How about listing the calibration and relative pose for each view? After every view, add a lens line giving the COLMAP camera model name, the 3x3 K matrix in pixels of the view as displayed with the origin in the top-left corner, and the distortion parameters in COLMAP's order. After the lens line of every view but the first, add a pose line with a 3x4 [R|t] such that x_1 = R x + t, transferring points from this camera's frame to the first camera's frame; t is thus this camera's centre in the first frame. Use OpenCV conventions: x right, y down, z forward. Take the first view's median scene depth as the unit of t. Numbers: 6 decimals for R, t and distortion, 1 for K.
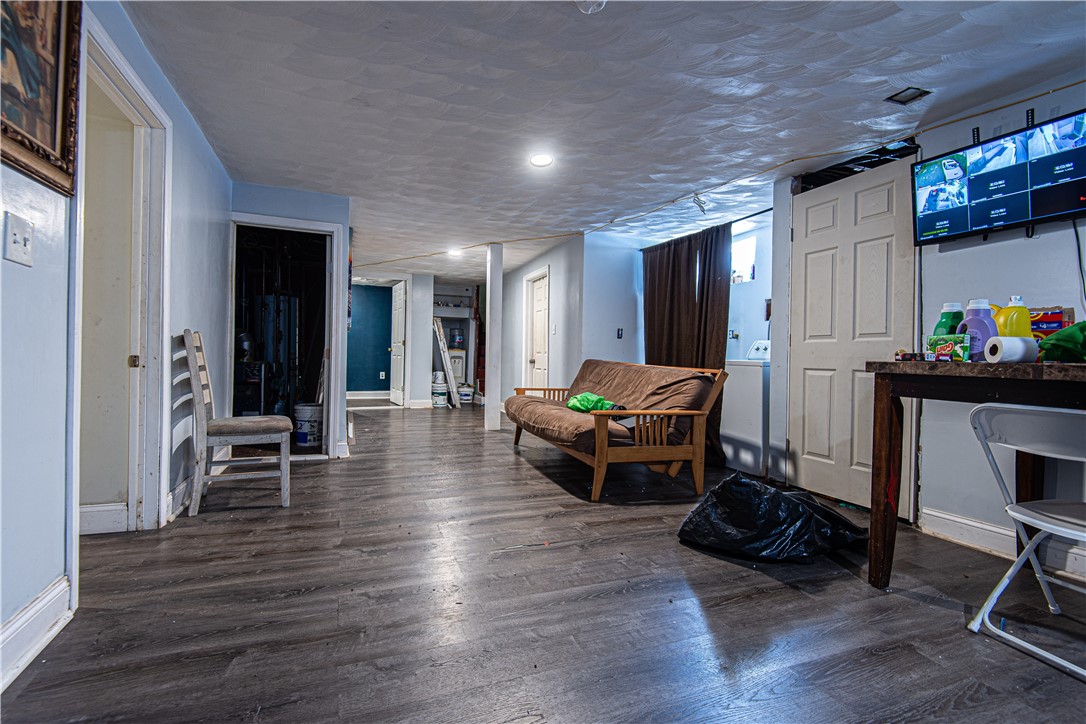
lens RADIAL K [[509.0, 0, 547.7], [0, 509.0, 363.1], [0, 0, 1]] dist [0.030346, -0.028128]
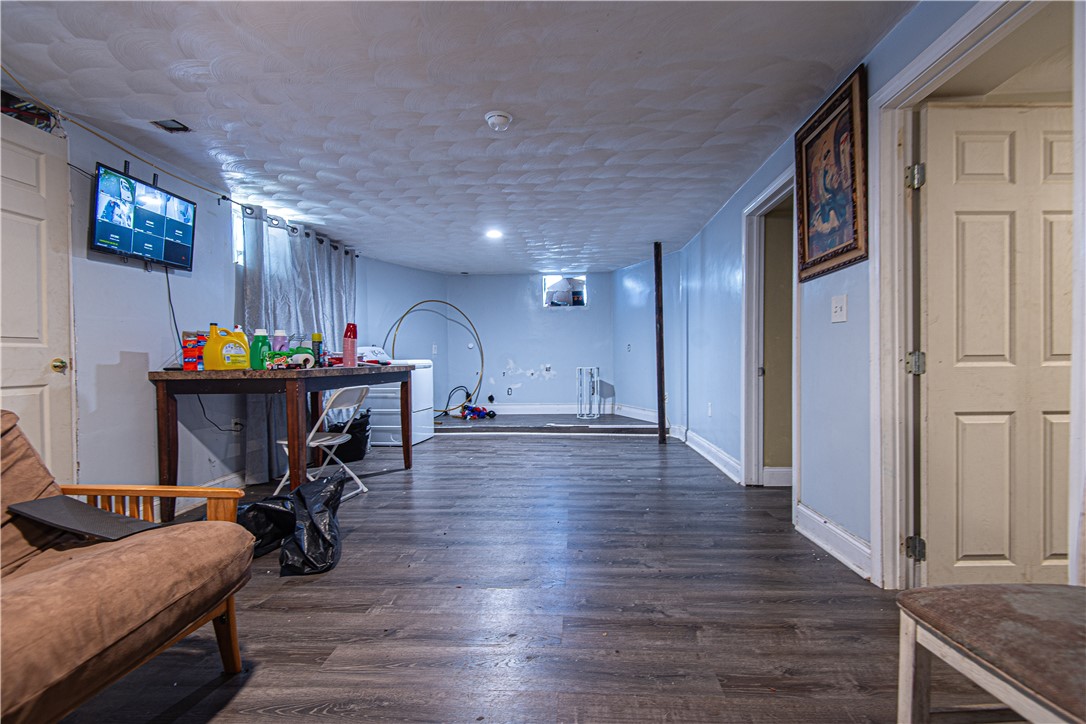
lens RADIAL K [[509.0, 0, 547.7], [0, 509.0, 363.1], [0, 0, 1]] dist [0.030346, -0.028128]
pose [[-0.903332, -0.018209, 0.428555, -0.483241], [-0.006884, 0.999585, 0.027962, -0.054657], [-0.428886, 0.022309, -0.903083, 1.626675]]
